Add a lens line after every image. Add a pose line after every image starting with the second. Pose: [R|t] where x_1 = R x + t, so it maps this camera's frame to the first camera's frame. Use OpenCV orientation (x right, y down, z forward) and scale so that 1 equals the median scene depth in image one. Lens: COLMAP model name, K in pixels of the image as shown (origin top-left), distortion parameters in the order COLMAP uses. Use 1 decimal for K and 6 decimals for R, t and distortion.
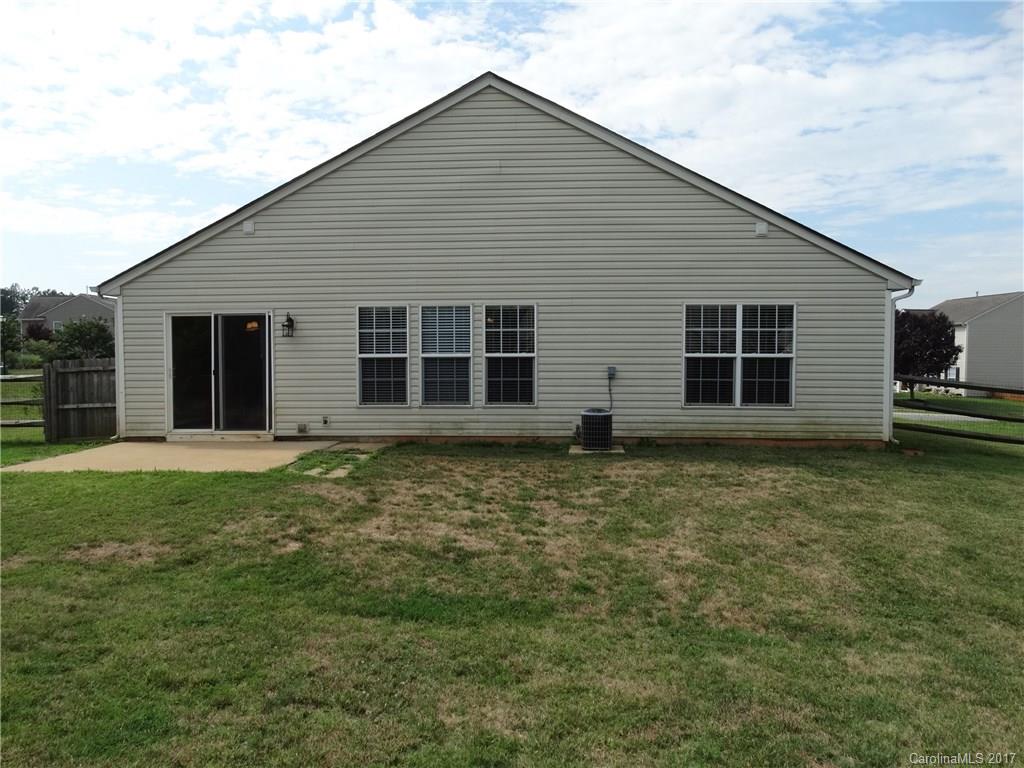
lens RADIAL K [[731.9, 0, 500.4], [0, 731.9, 390.7], [0, 0, 1]] dist [-0.008917, -0.011635]
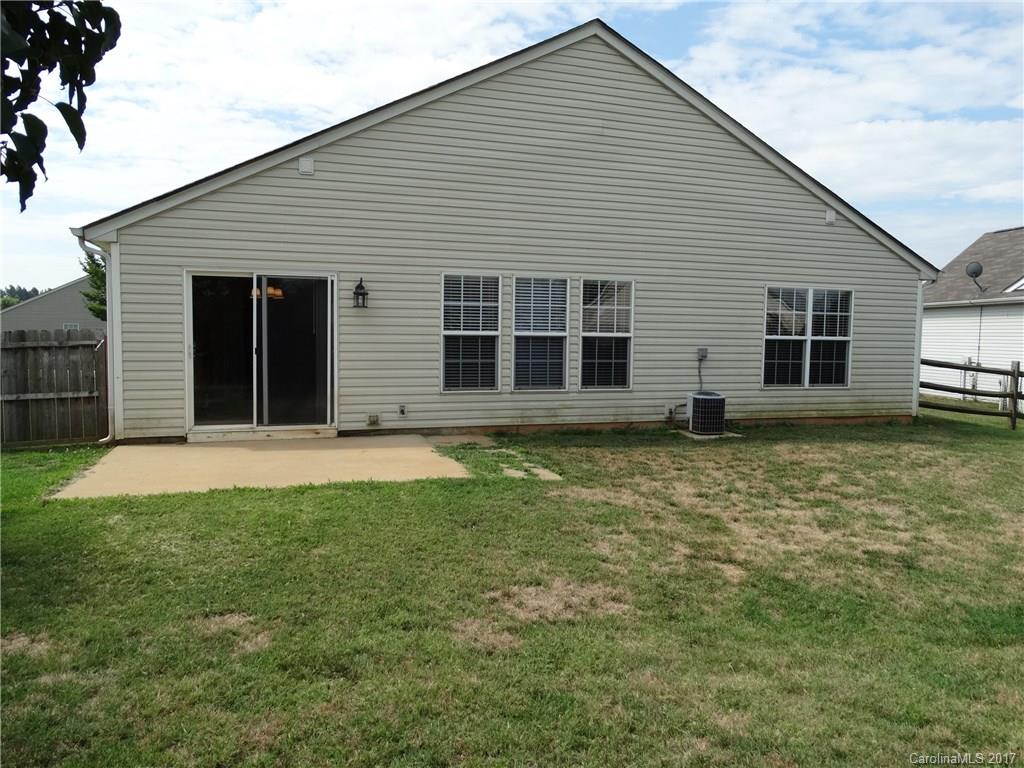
lens RADIAL K [[731.9, 0, 522.2], [0, 731.9, 391.4], [0, 0, 1]] dist [-0.008917, -0.011635]
pose [[0.928926, -0.013615, 0.370015, -0.425929], [0.002182, 0.999508, 0.031299, -0.006074], [-0.370259, -0.028268, 0.928498, 0.180616]]
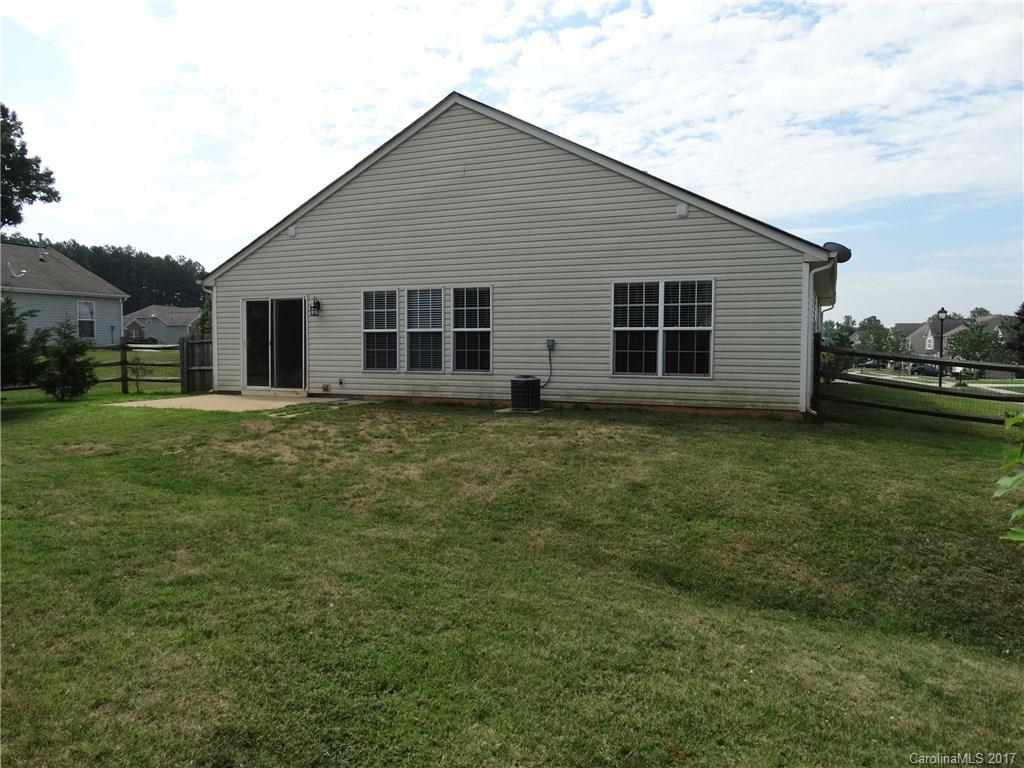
lens RADIAL K [[731.9, 0, 510.6], [0, 731.9, 386.6], [0, 0, 1]] dist [-0.008917, -0.011635]
pose [[0.938548, 0.023948, -0.344317, 0.479669], [-0.020310, 0.999693, 0.014171, 0.025557], [0.344551, -0.006307, 0.938746, -0.089703]]
